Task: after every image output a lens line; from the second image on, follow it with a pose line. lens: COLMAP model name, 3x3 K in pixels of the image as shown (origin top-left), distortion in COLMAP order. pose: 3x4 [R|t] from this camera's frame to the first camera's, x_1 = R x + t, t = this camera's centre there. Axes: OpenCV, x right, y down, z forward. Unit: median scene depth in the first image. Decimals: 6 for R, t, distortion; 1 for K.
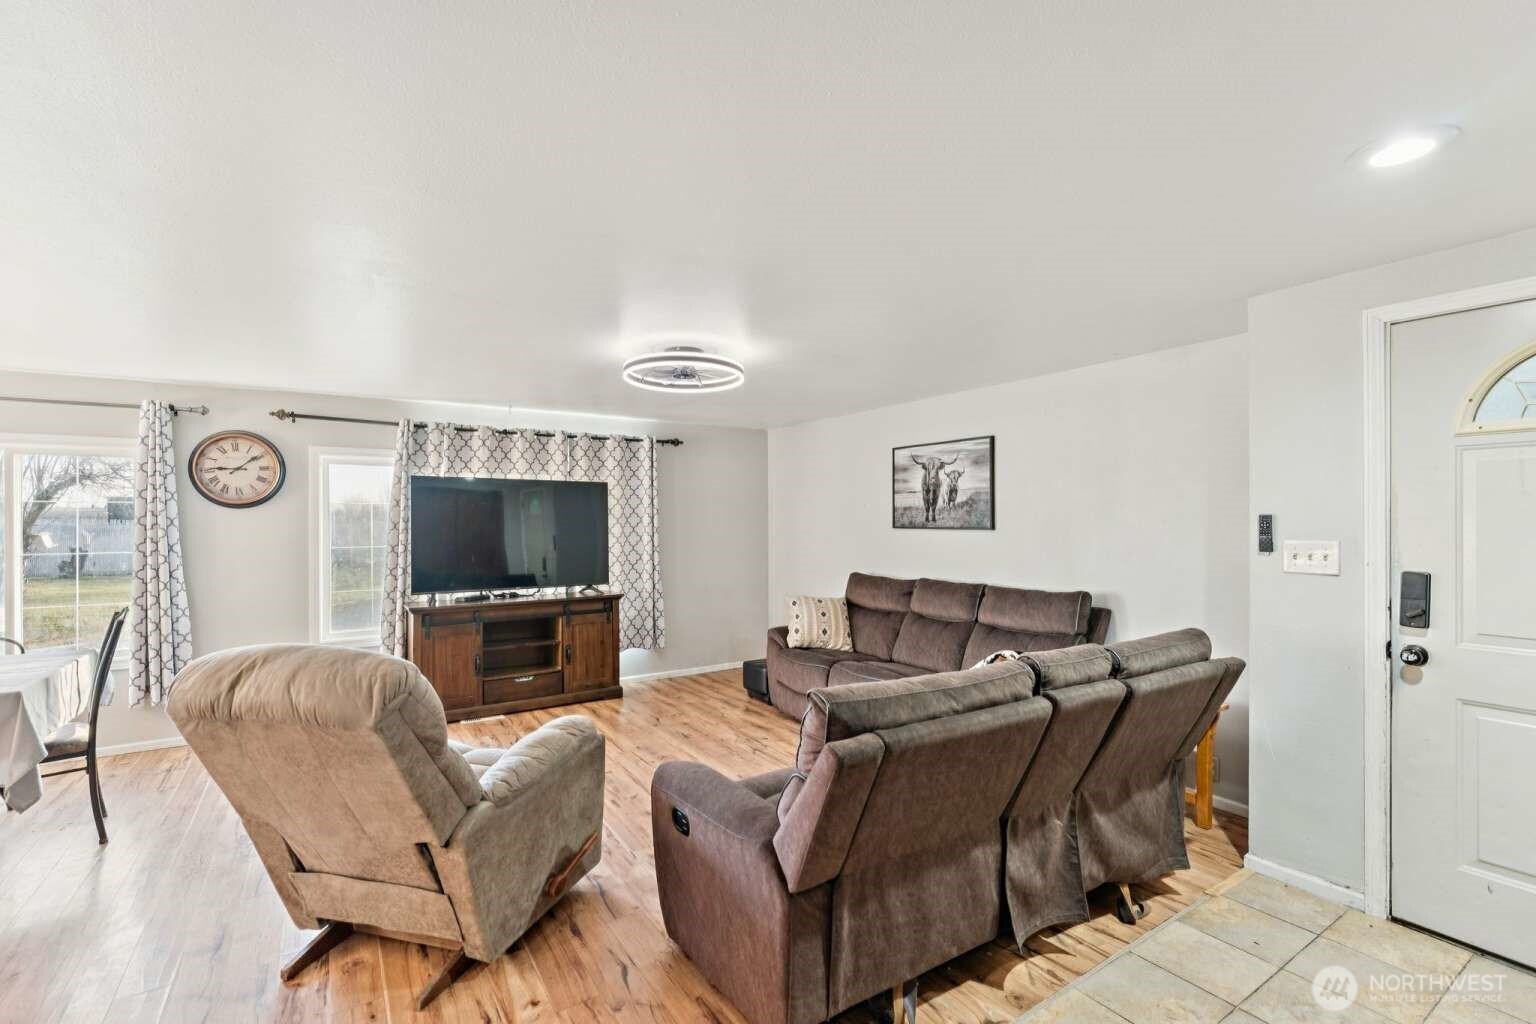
lens RADIAL K [[719.0, 0, 760.8], [0, 719.0, 521.1], [0, 0, 1]] dist [0.016340, 0.002452]
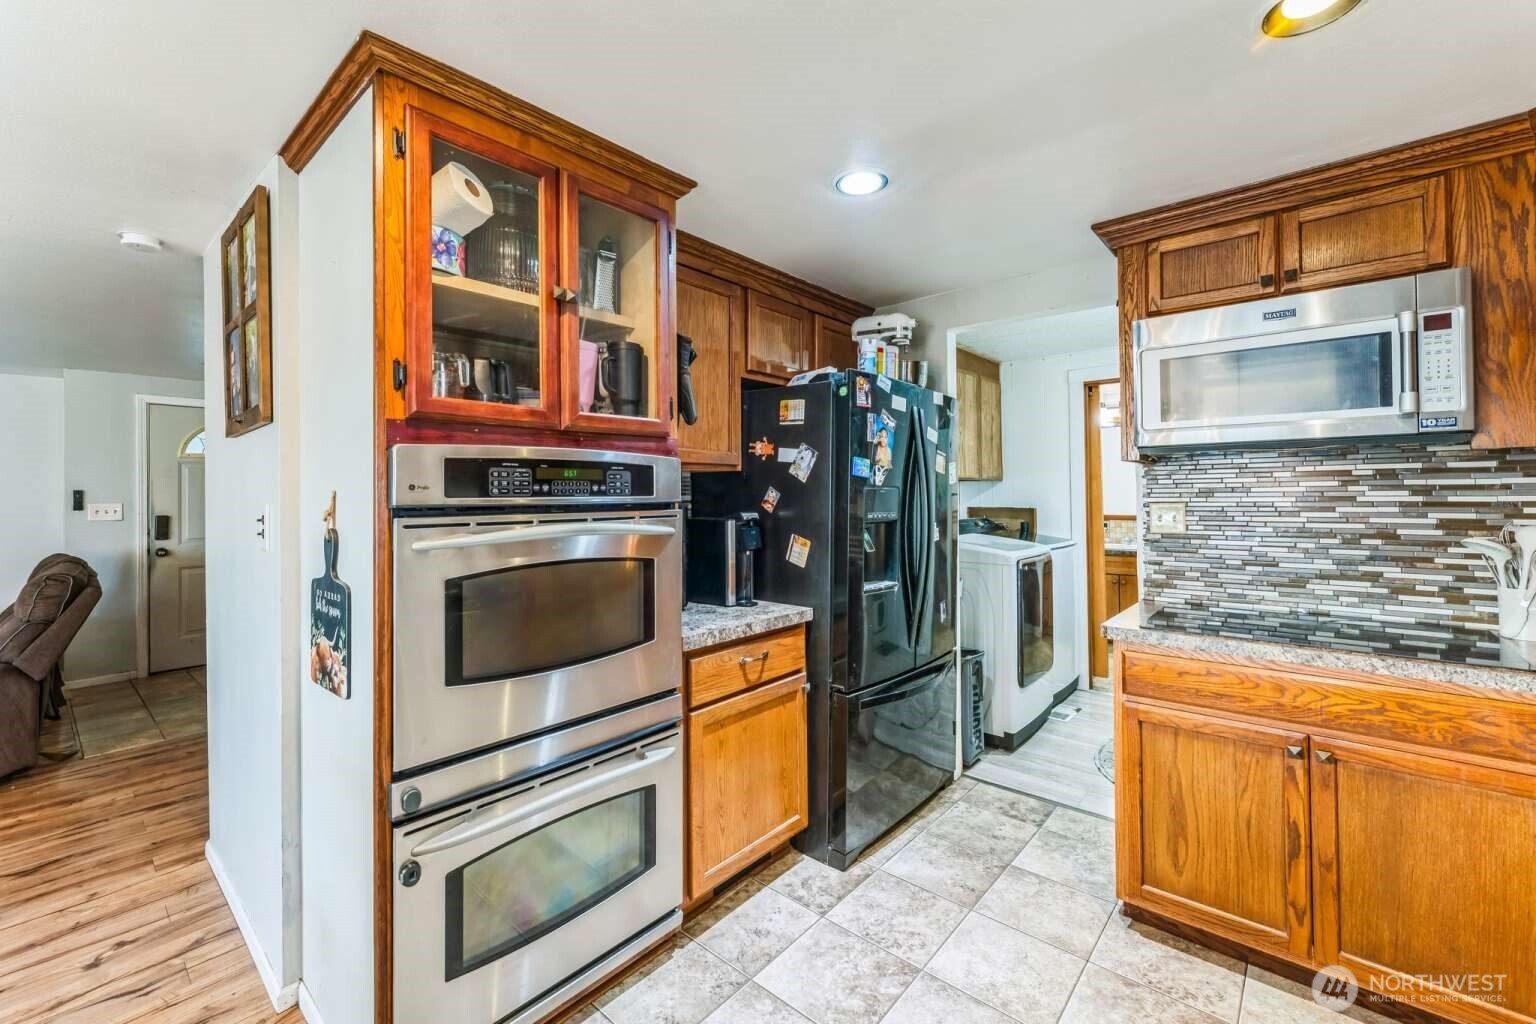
lens RADIAL K [[628.5, 0, 771.7], [0, 628.5, 482.5], [0, 0, 1]] dist [0.000951, -0.000254]
pose [[-0.303821, 0.021635, 0.952484, -0.816794], [0.013779, 0.999737, -0.018313, 0.015398], [-0.952630, 0.007560, -0.304039, -0.096297]]
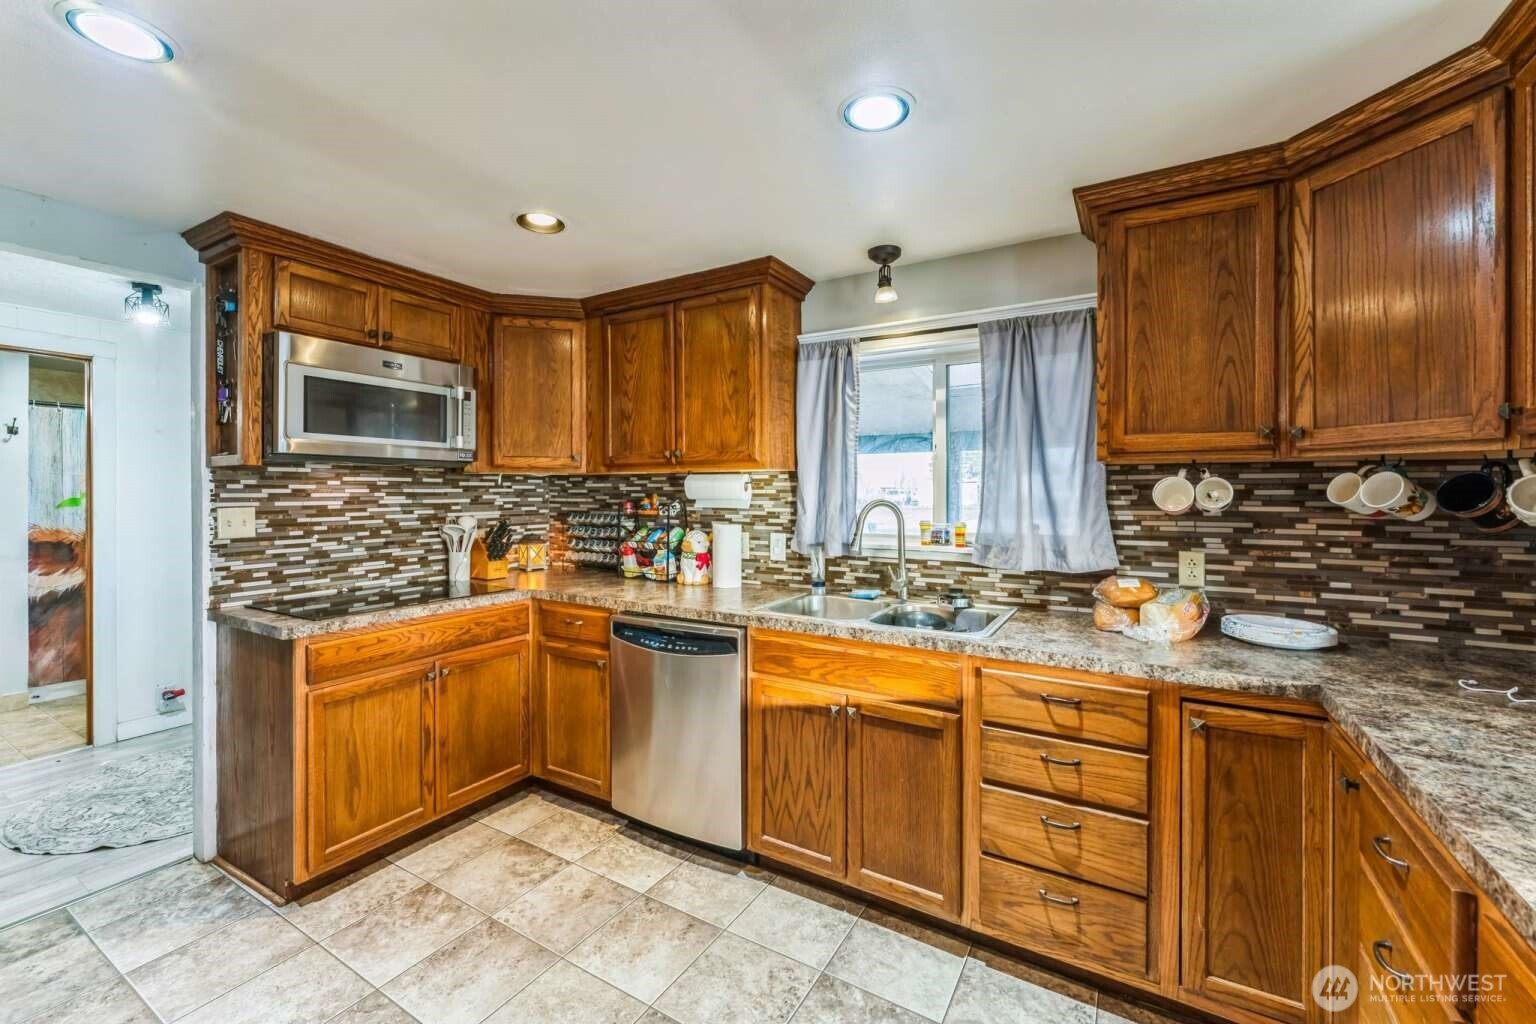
lens RADIAL K [[628.5, 0, 756.2], [0, 628.5, 496.4], [0, 0, 1]] dist [0.000951, -0.000254]
pose [[-0.891734, 0.004186, -0.452541, -0.580769], [-0.000756, 0.999942, 0.010740, 0.012359], [0.452560, 0.009919, -0.891679, 0.084111]]
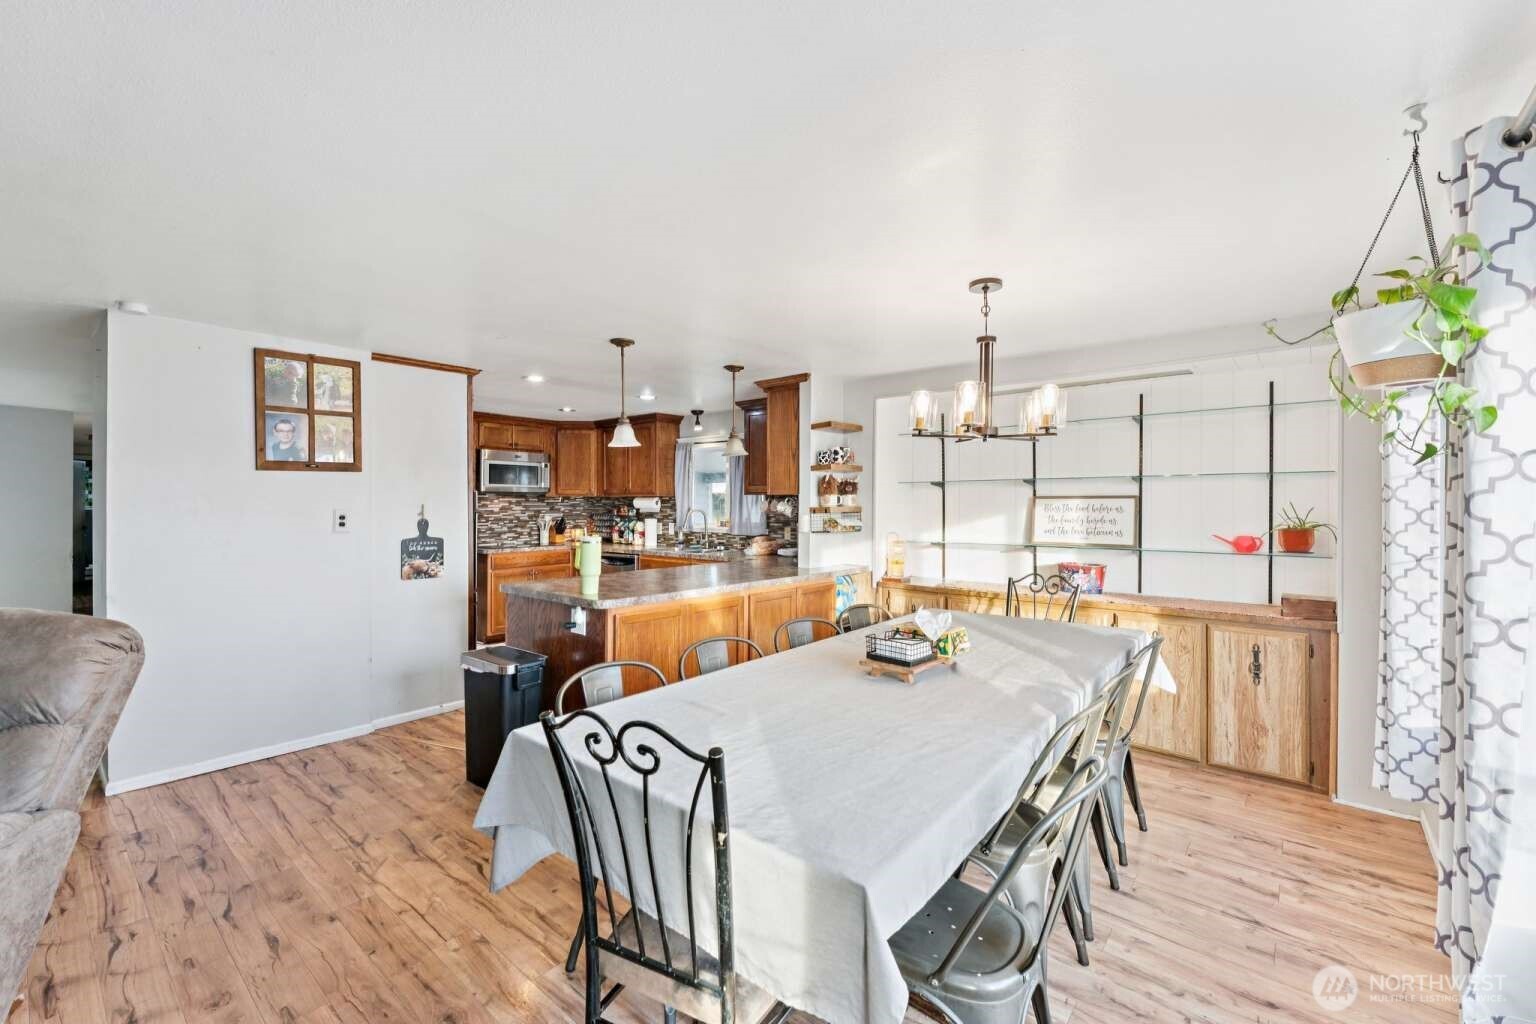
lens RADIAL K [[628.5, 0, 762.0], [0, 628.5, 510.3], [0, 0, 1]] dist [0.000951, -0.000254]
pose [[-0.948288, 0.001927, -0.317407, -0.617159], [-0.002427, 0.999908, 0.013320, 0.006662], [0.317403, 0.013402, -0.948196, 0.950515]]
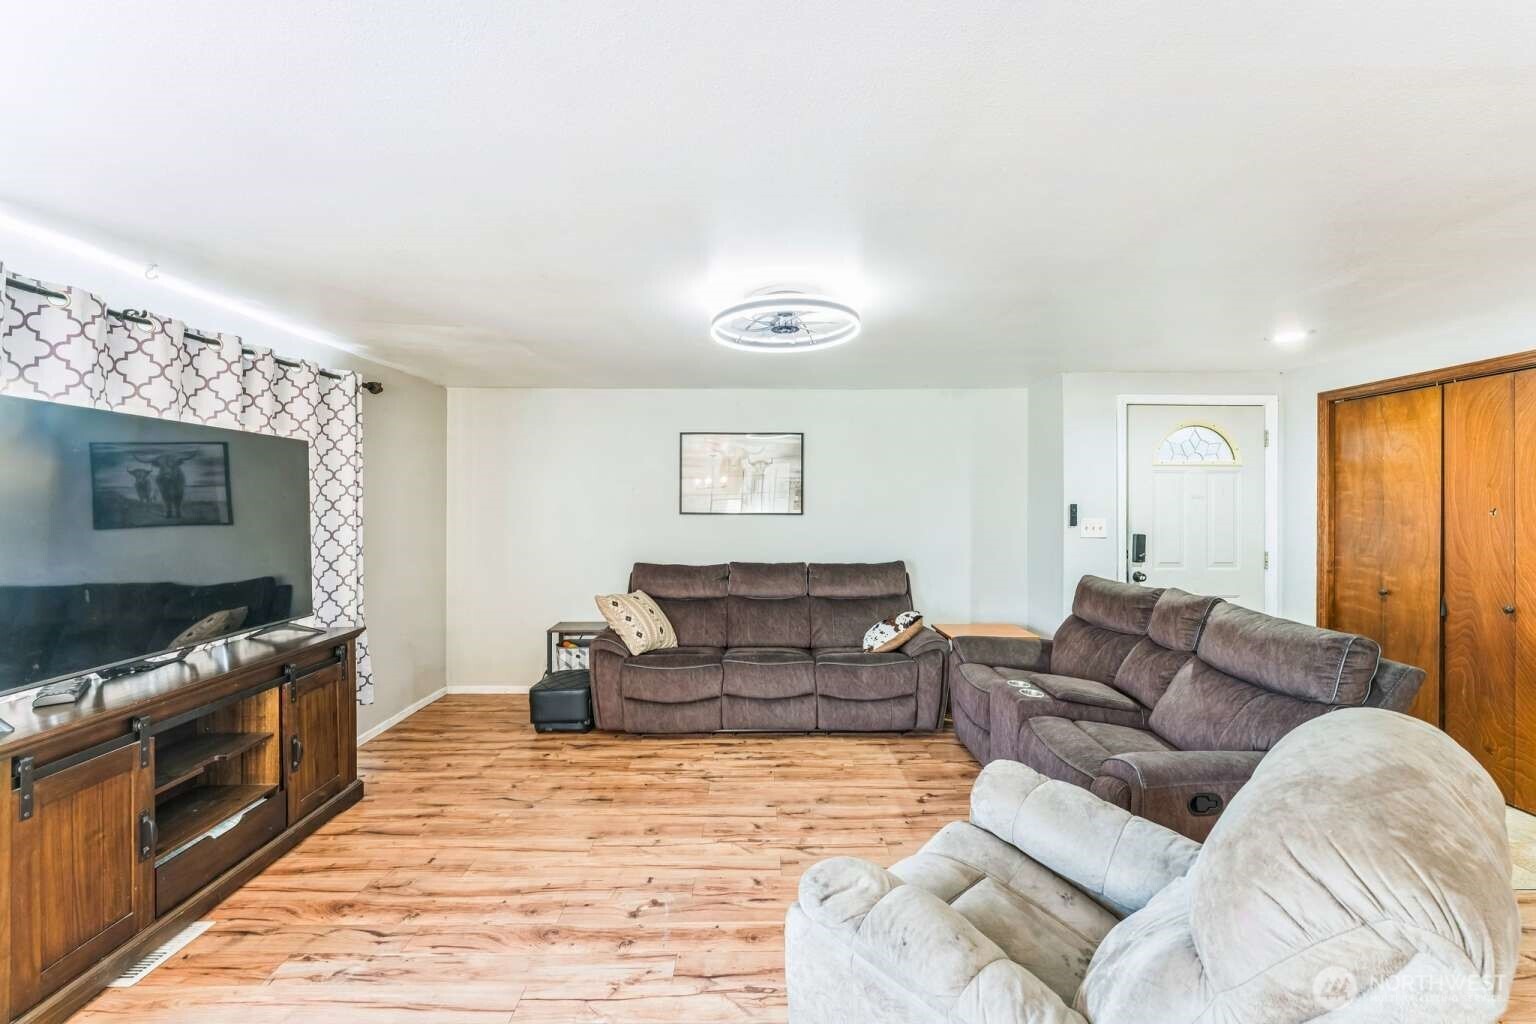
lens RADIAL K [[640.5, 0, 773.8], [0, 640.5, 503.3], [0, 0, 1]] dist [0.001636, -0.001575]
pose [[0.515042, 0.003668, 0.857157, -0.563656], [-0.000868, 0.999993, -0.003758, -0.002463], [-0.857165, 0.001192, 0.515041, 0.498583]]
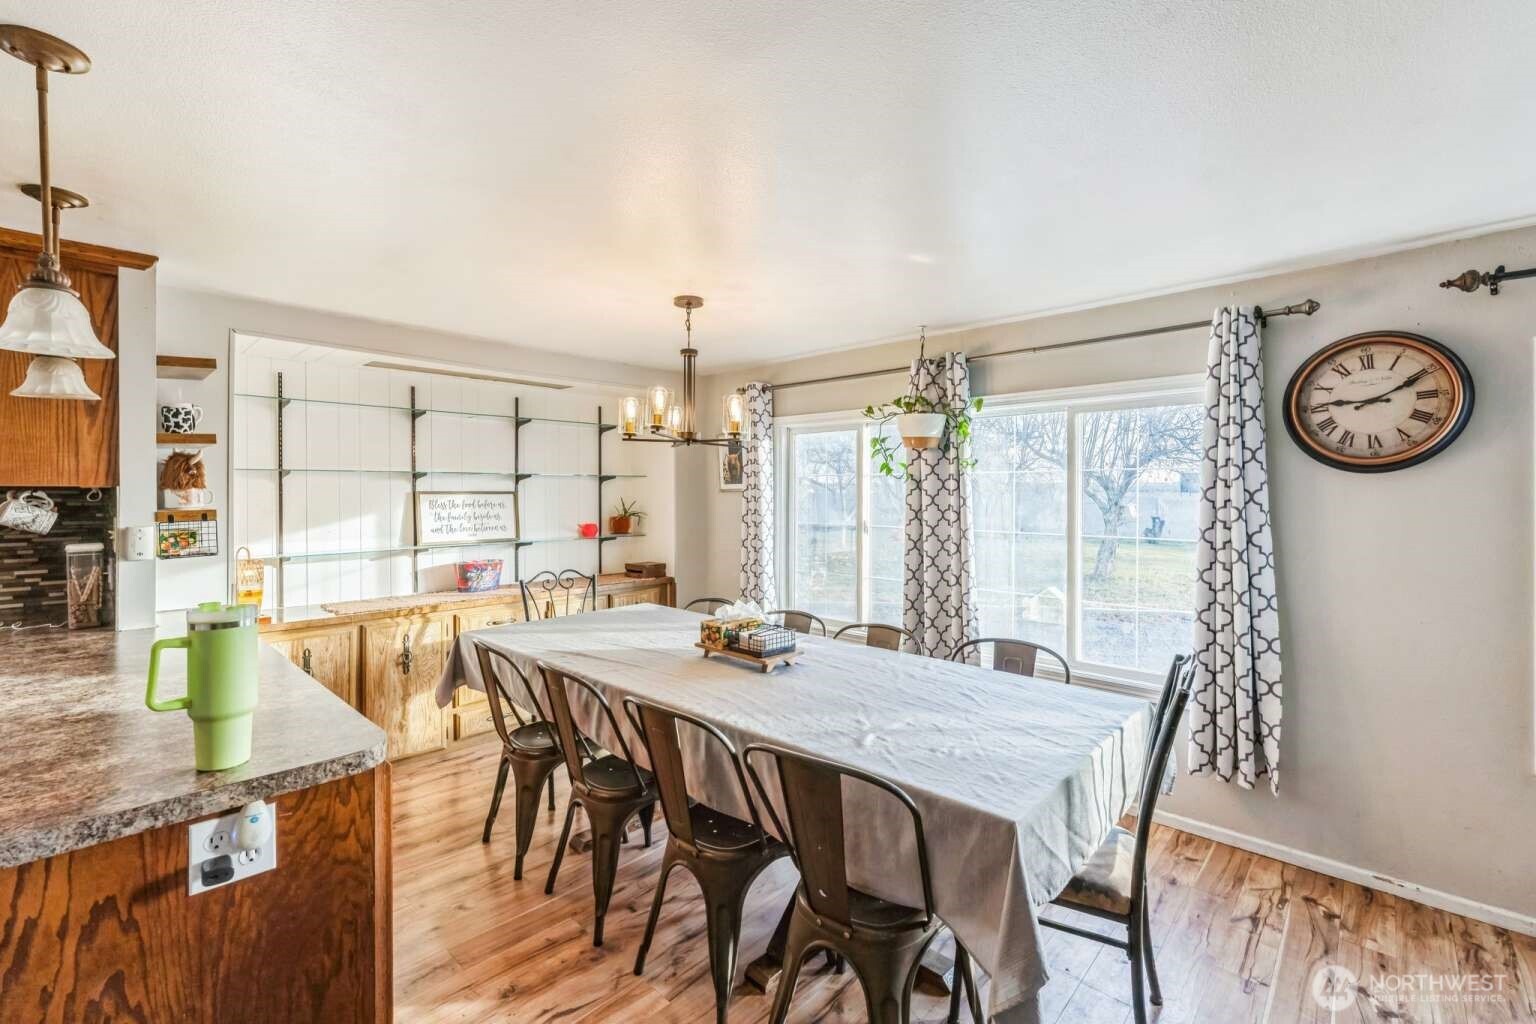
lens RADIAL K [[640.5, 0, 777.5], [0, 640.5, 499.8], [0, 0, 1]] dist [0.001636, -0.001575]
pose [[0.276876, 0.008707, -0.960866, -0.371152], [-0.003033, 0.999962, 0.008187, -0.000166], [0.960901, 0.000647, 0.276892, 0.425924]]
